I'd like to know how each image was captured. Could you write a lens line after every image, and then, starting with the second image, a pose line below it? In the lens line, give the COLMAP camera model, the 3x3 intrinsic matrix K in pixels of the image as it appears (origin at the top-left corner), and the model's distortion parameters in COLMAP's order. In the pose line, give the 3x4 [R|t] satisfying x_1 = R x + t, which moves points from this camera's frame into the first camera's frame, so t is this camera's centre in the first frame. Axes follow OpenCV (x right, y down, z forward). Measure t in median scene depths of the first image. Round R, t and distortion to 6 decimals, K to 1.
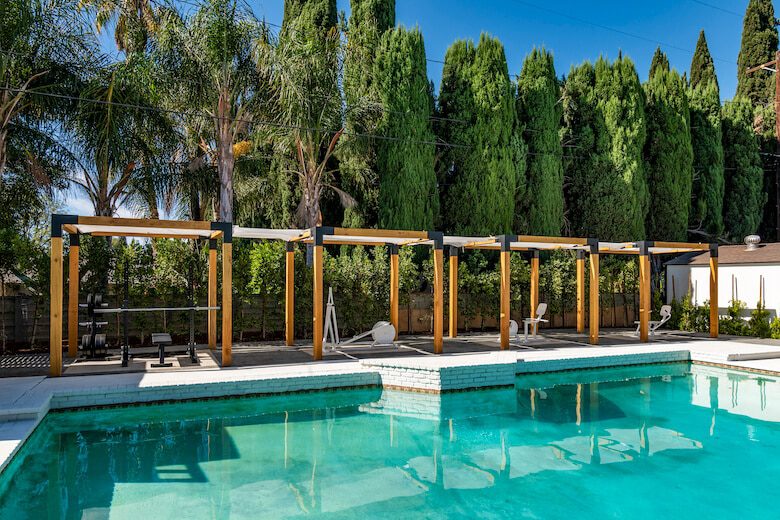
lens RADIAL K [[557.0, 0, 390.0], [0, 557.0, 260.0], [0, 0, 1]] dist [-0.004960, -0.002286]
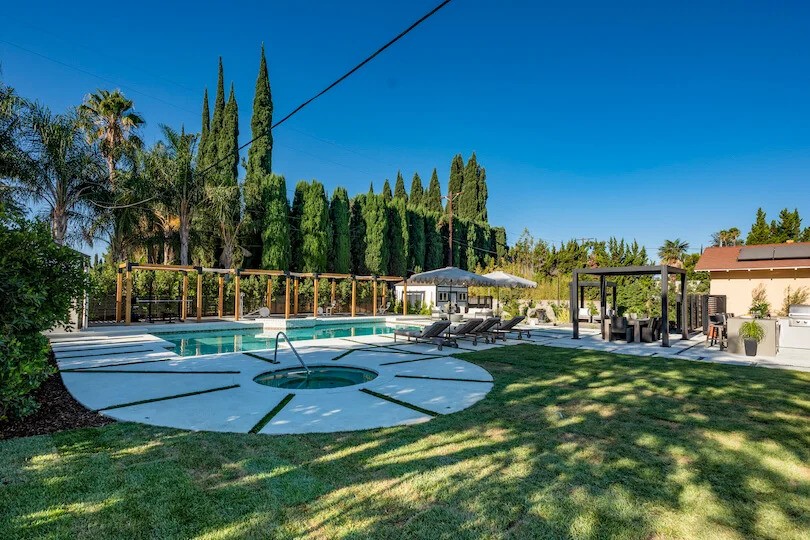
lens RADIAL K [[379.8, 0, 401.4], [0, 379.8, 291.6], [0, 0, 1]] dist [-0.000790, -0.000300]
pose [[0.944822, 0.012659, 0.327339, 0.009515], [-0.025131, 0.999109, 0.033900, -0.020913], [-0.326619, -0.040256, 0.944299, -0.576240]]
